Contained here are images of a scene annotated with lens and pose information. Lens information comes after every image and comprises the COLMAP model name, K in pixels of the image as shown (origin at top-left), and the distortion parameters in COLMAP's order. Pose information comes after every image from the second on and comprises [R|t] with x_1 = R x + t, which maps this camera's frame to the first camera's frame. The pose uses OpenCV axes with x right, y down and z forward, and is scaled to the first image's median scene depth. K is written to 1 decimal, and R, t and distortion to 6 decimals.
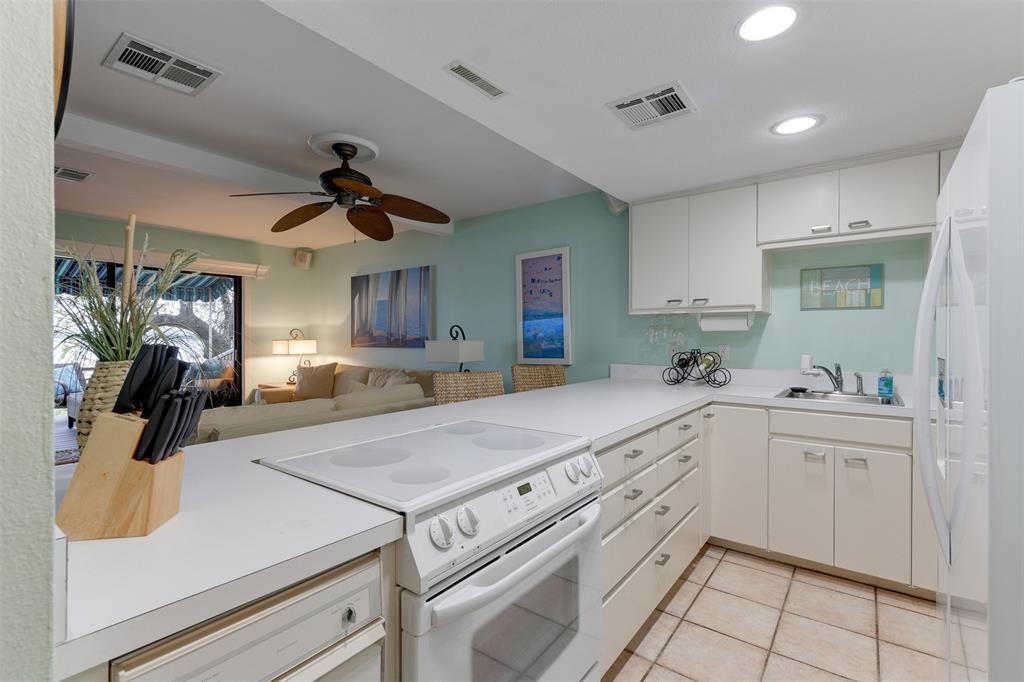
lens RADIAL K [[461.4, 0, 516.3], [0, 461.4, 341.3], [0, 0, 1]] dist [-0.001079, -0.000069]
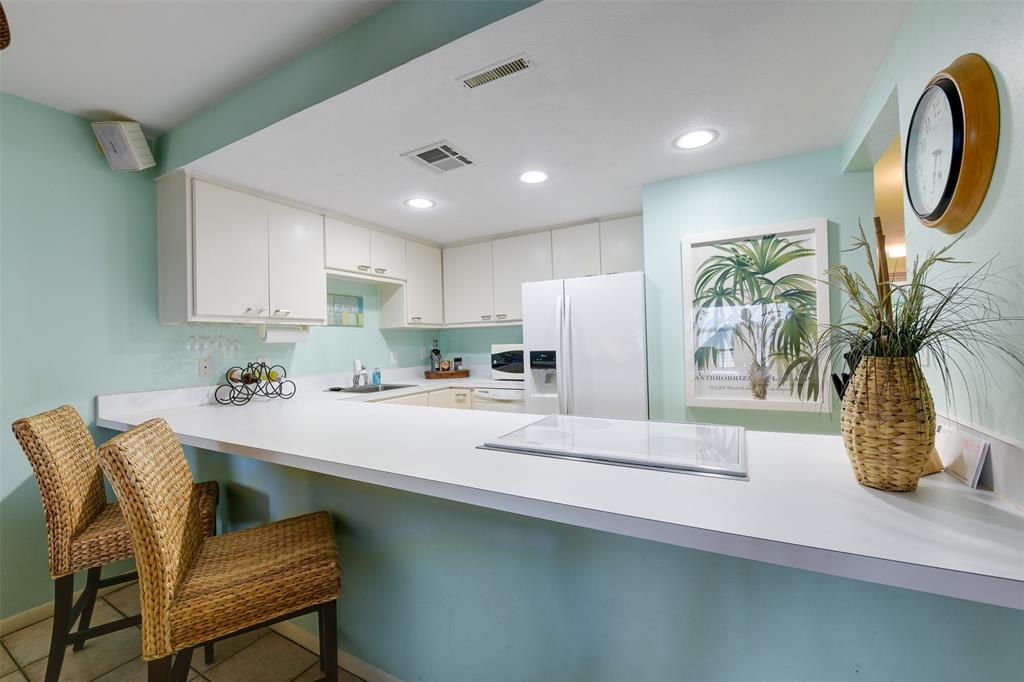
lens RADIAL K [[425.4, 0, 509.0], [0, 425.4, 336.9], [0, 0, 1]] dist [0.000233, -0.000001]
pose [[-0.134048, 0.014684, 0.990866, -0.592598], [0.032699, 0.999411, -0.010387, -0.010821], [-0.990435, 0.031008, -0.134449, 0.694259]]
